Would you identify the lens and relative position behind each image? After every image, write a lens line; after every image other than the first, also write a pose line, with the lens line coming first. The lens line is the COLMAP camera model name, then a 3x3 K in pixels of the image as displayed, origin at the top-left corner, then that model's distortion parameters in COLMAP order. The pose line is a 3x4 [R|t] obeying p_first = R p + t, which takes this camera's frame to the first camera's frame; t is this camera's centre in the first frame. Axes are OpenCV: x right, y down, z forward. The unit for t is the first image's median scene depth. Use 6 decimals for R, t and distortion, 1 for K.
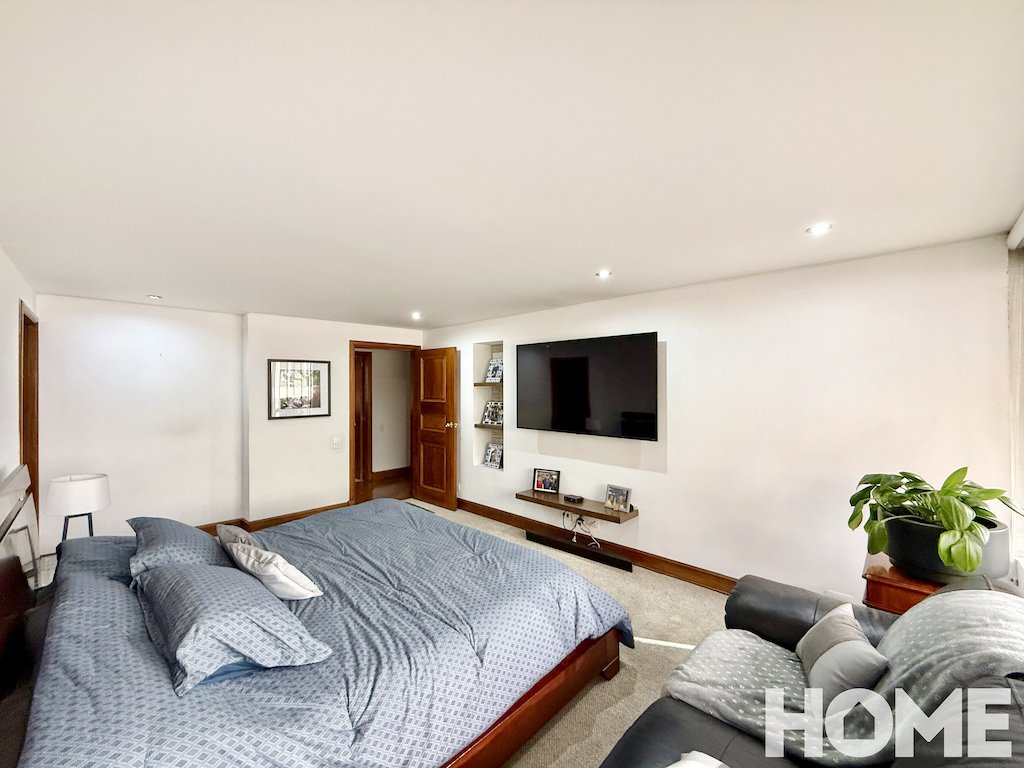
lens RADIAL K [[406.8, 0, 508.5], [0, 406.8, 384.6], [0, 0, 1]] dist [-0.001093, -0.000108]
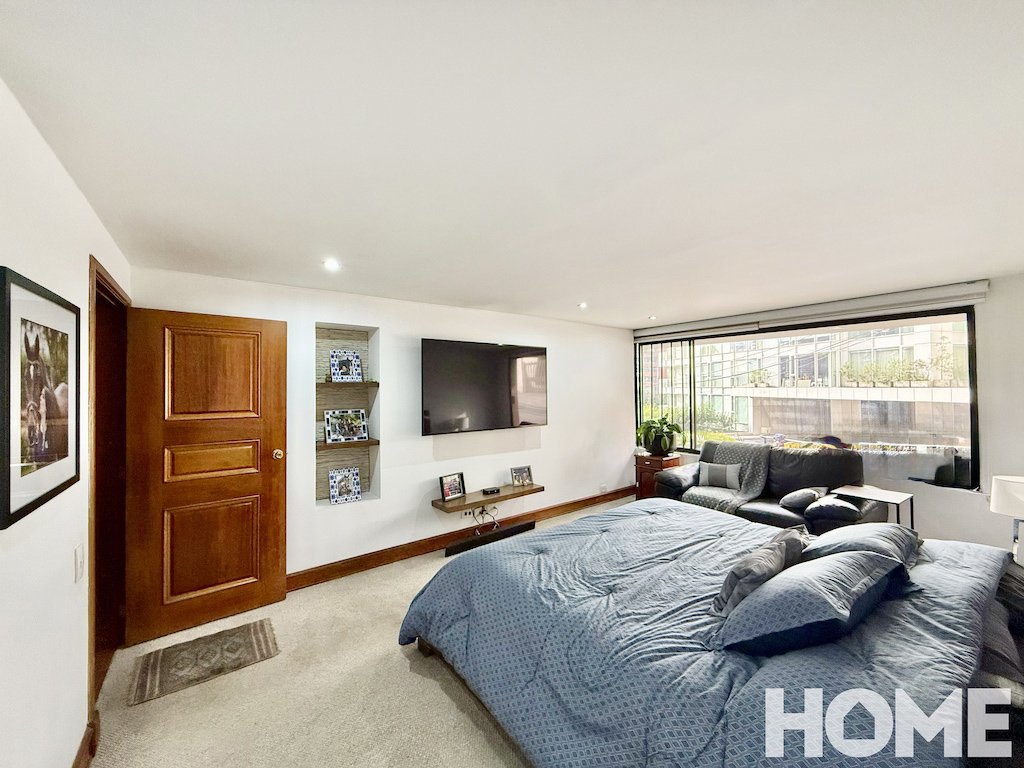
lens RADIAL K [[406.8, 0, 509.1], [0, 406.8, 382.2], [0, 0, 1]] dist [-0.001093, -0.000108]
pose [[0.148225, 0.015307, 0.988835, -0.848953], [0.007089, 0.999838, -0.016540, 0.010724], [-0.988928, 0.009462, 0.148092, 0.745583]]
